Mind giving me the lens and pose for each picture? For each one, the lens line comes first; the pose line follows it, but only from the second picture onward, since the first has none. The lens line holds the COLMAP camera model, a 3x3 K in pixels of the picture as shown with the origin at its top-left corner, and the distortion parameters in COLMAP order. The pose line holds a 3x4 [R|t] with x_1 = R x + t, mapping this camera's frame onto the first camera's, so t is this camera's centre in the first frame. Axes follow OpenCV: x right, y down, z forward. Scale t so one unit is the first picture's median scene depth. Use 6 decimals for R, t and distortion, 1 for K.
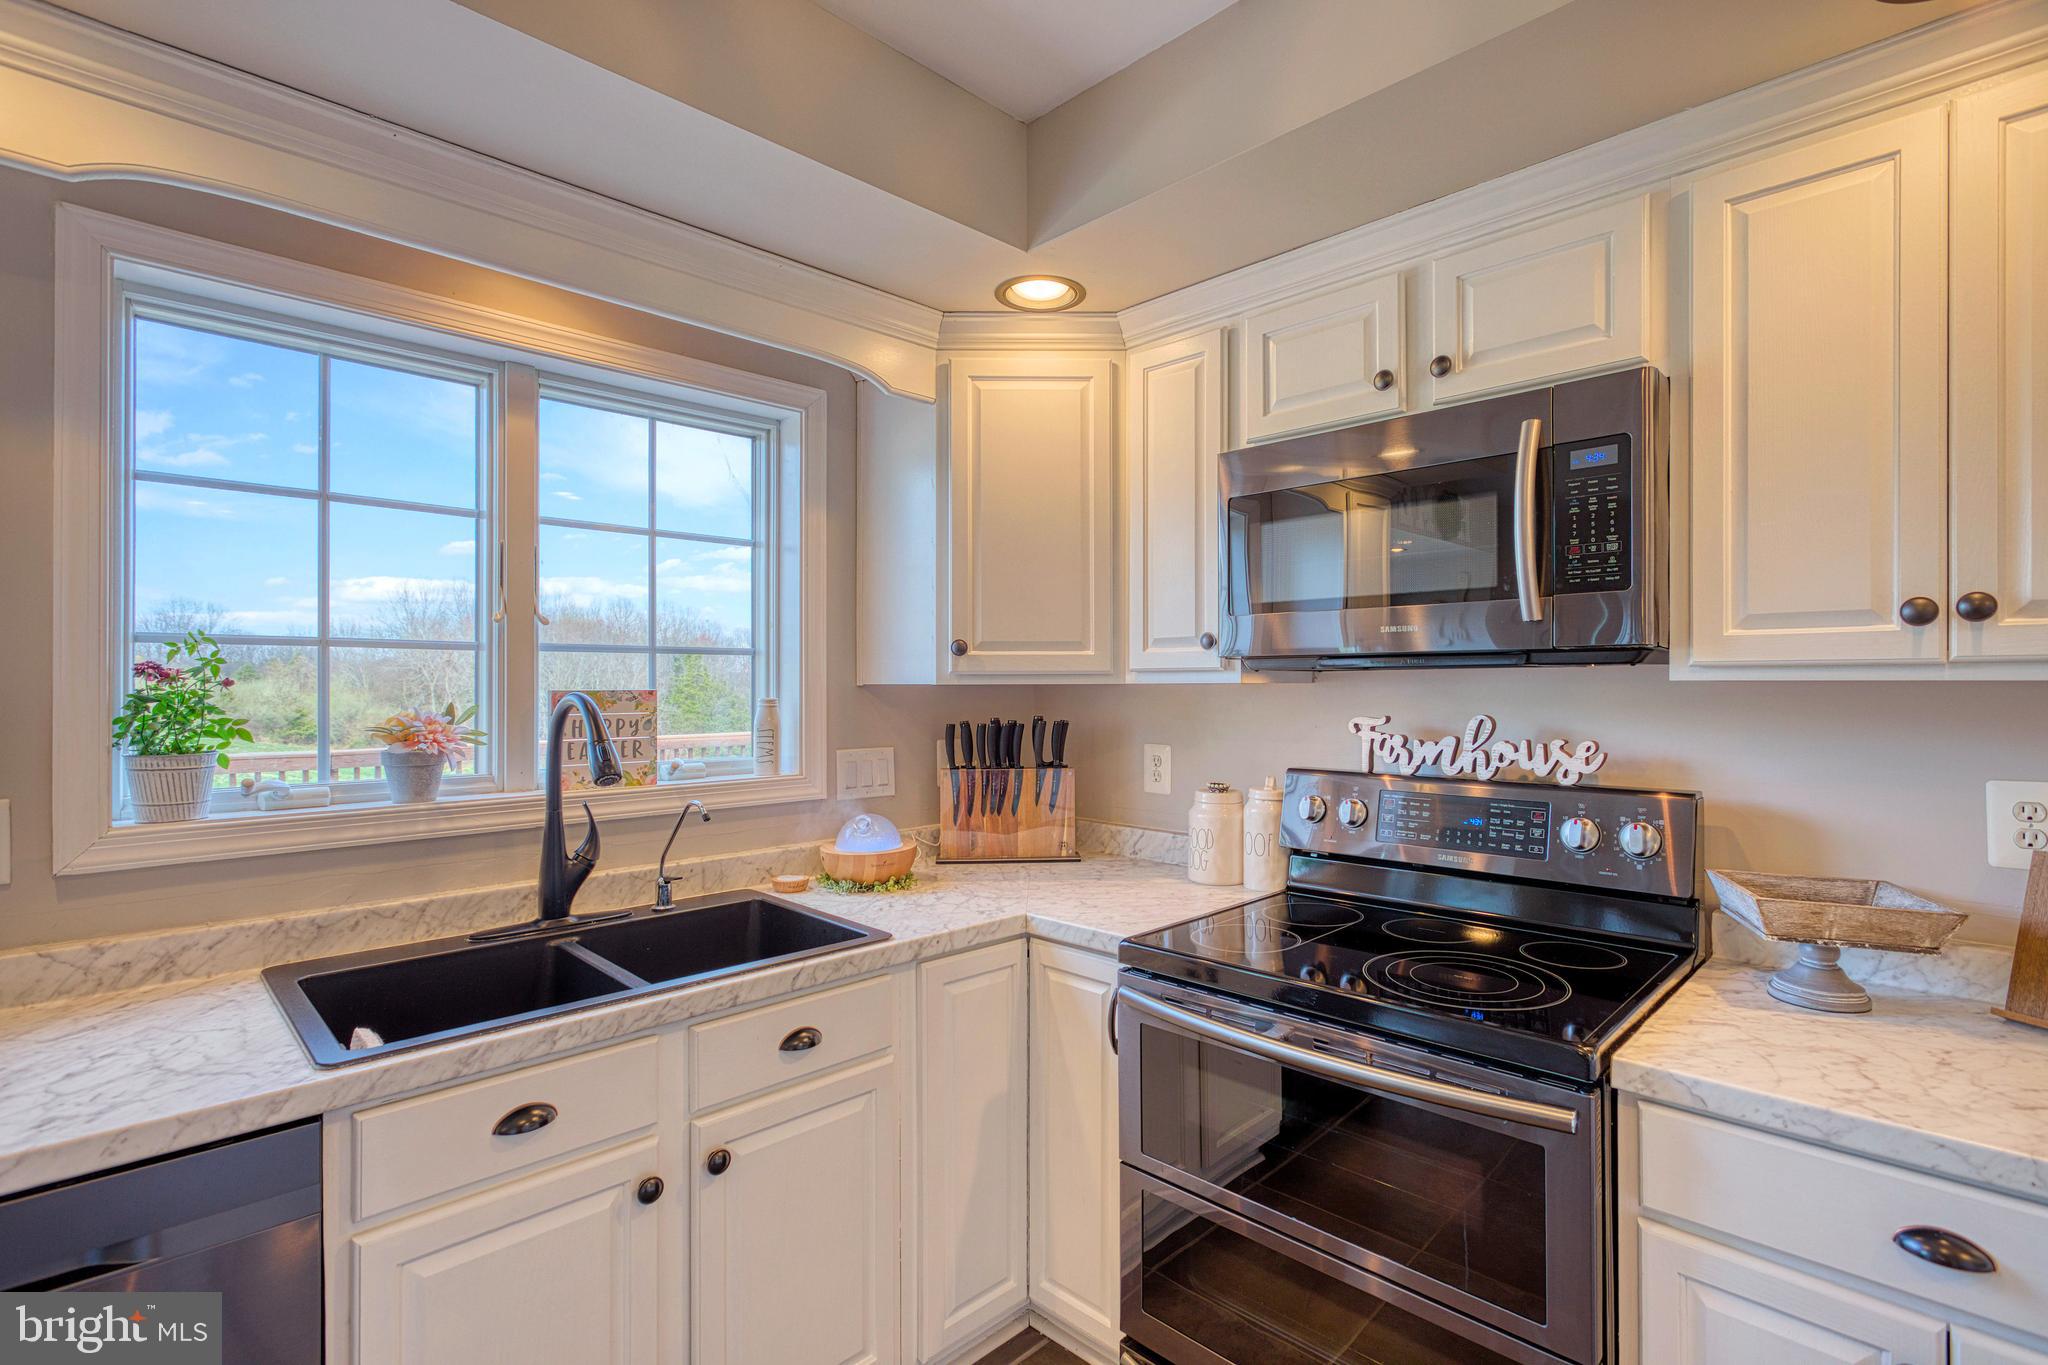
lens RADIAL K [[960.2, 0, 1024.0], [0, 960.2, 682.5], [0, 0, 1]] dist [0.002549, 0.001063]
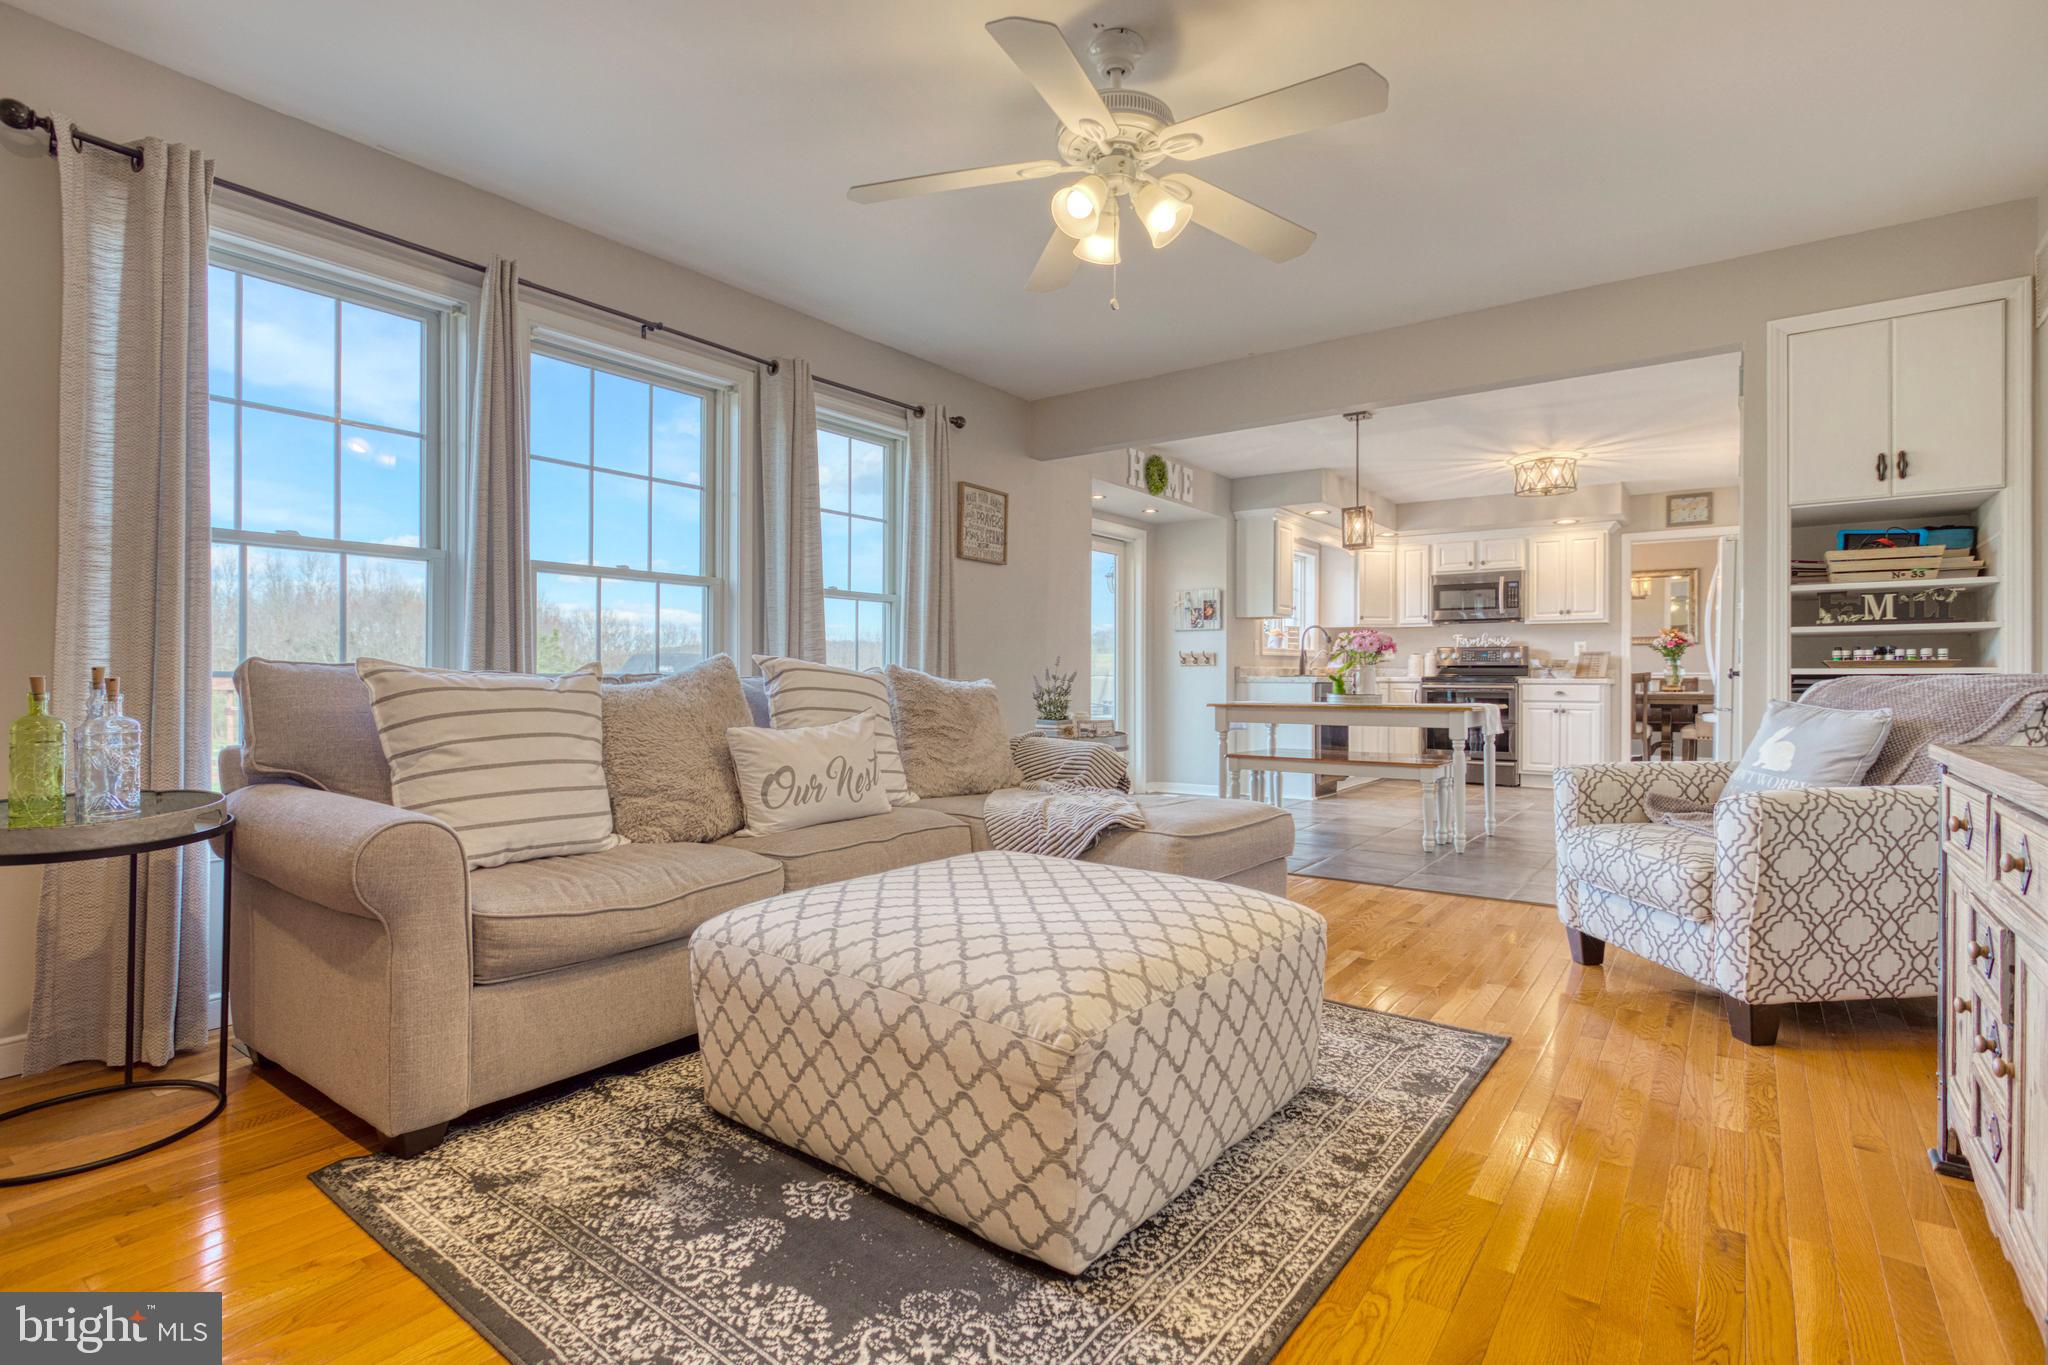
lens RADIAL K [[944.6, 0, 1015.4], [0, 944.6, 679.6], [0, 0, 1]] dist [0.001436, 0.000104]
pose [[0.989556, 0.003037, 0.144118, -2.569981], [-0.004431, 0.999946, 0.009350, 0.238342], [-0.144082, -0.009891, 0.989516, -3.382394]]
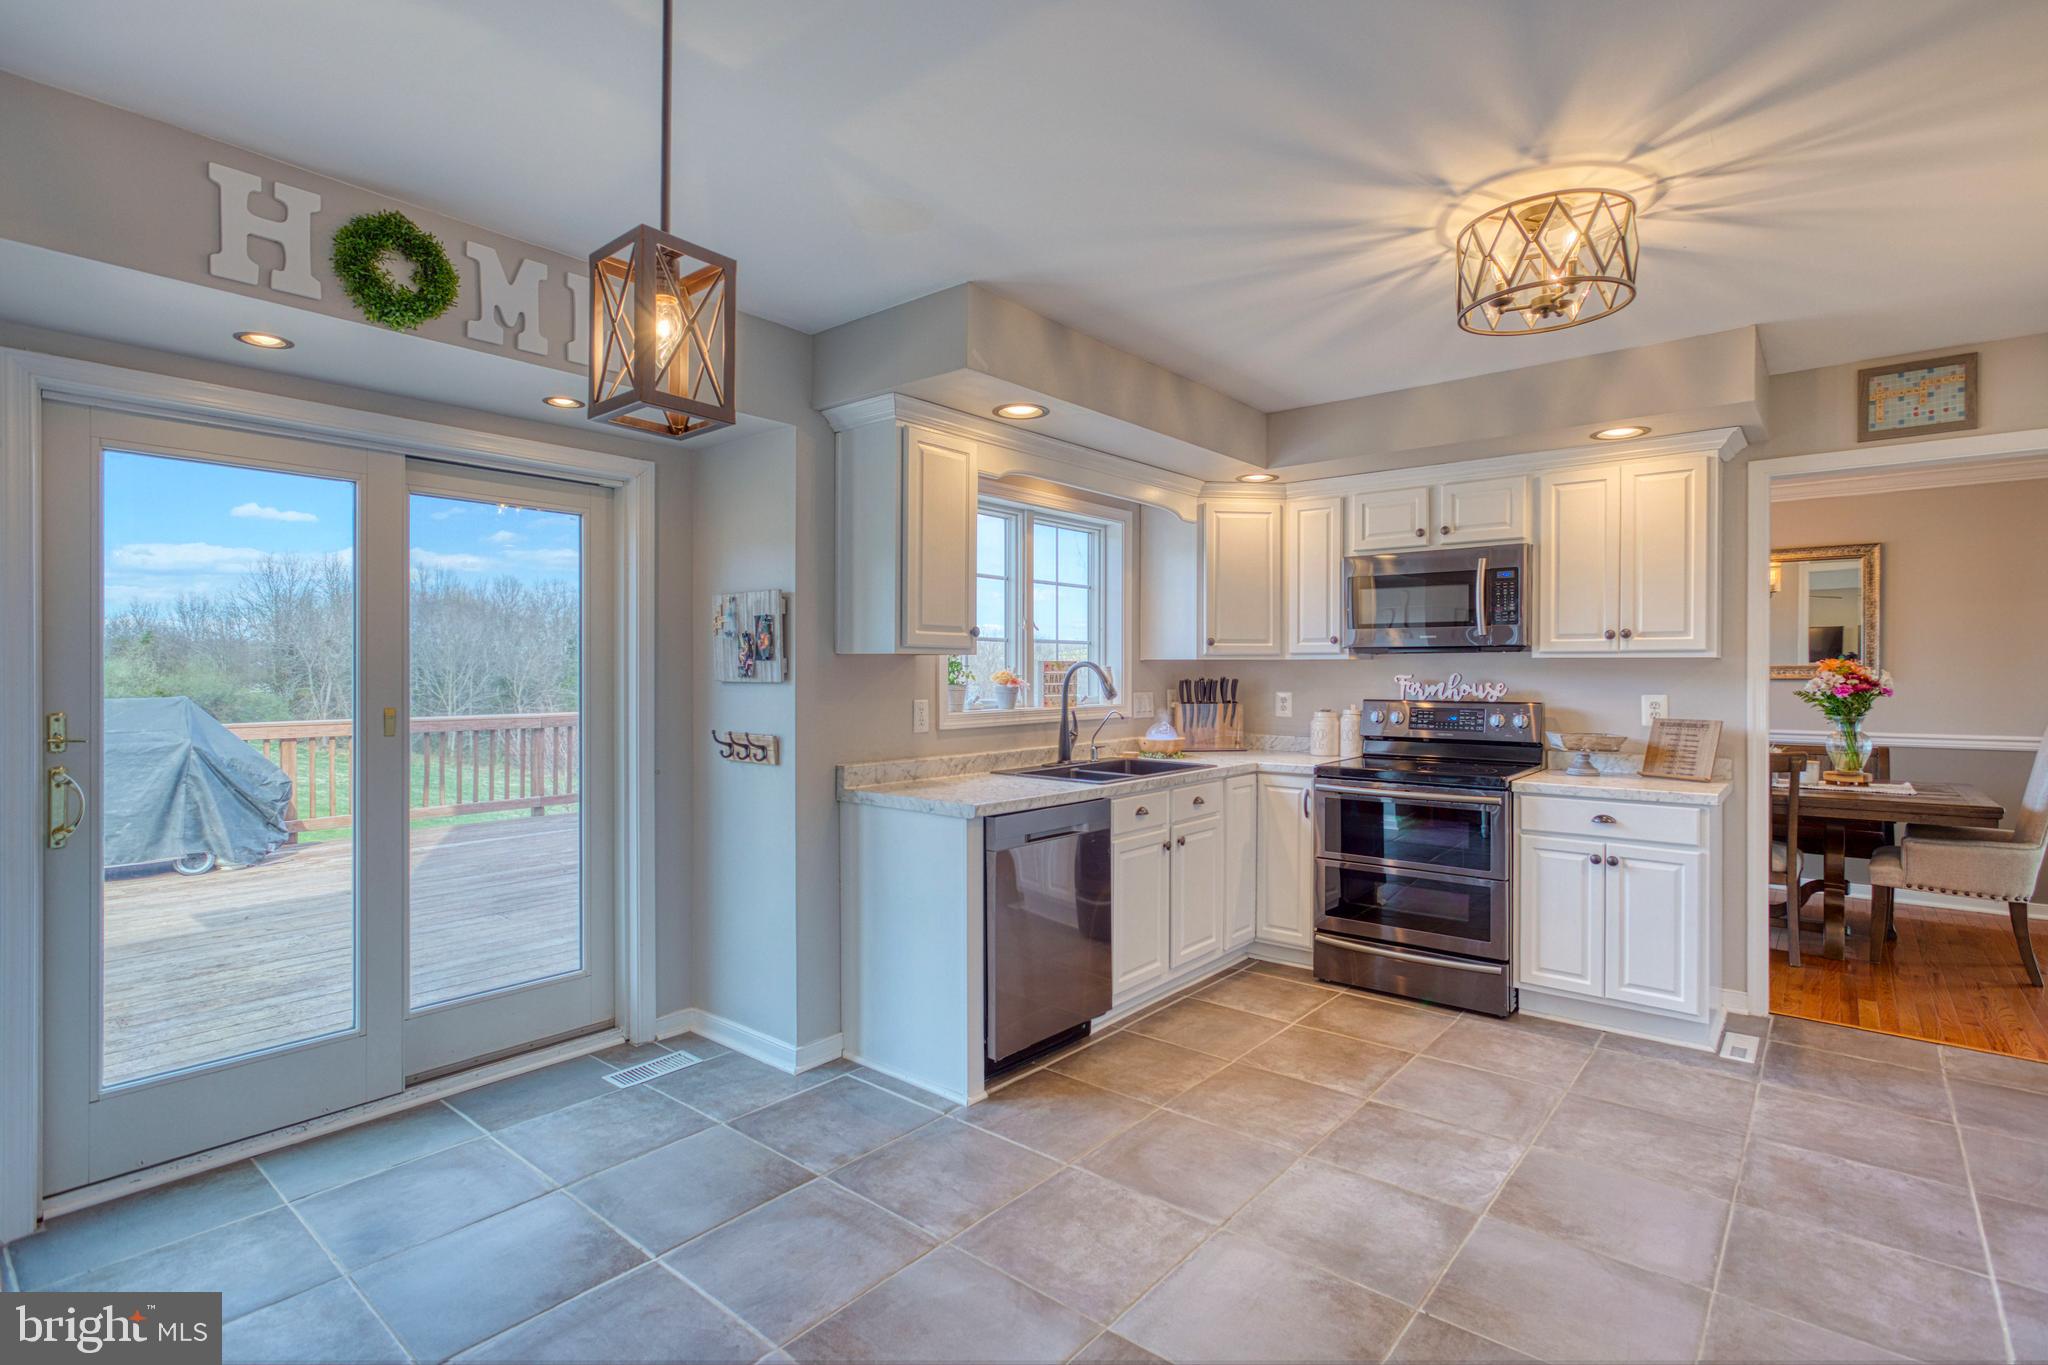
lens RADIAL K [[967.1, 0, 1002.3], [0, 967.1, 677.0], [0, 0, 1]] dist [0.002509, 0.001319]
pose [[0.996617, 0.002796, 0.082143, -0.844874], [-0.003658, 0.999940, 0.010341, 0.023941], [-0.082109, -0.010607, 0.996567, -1.296800]]
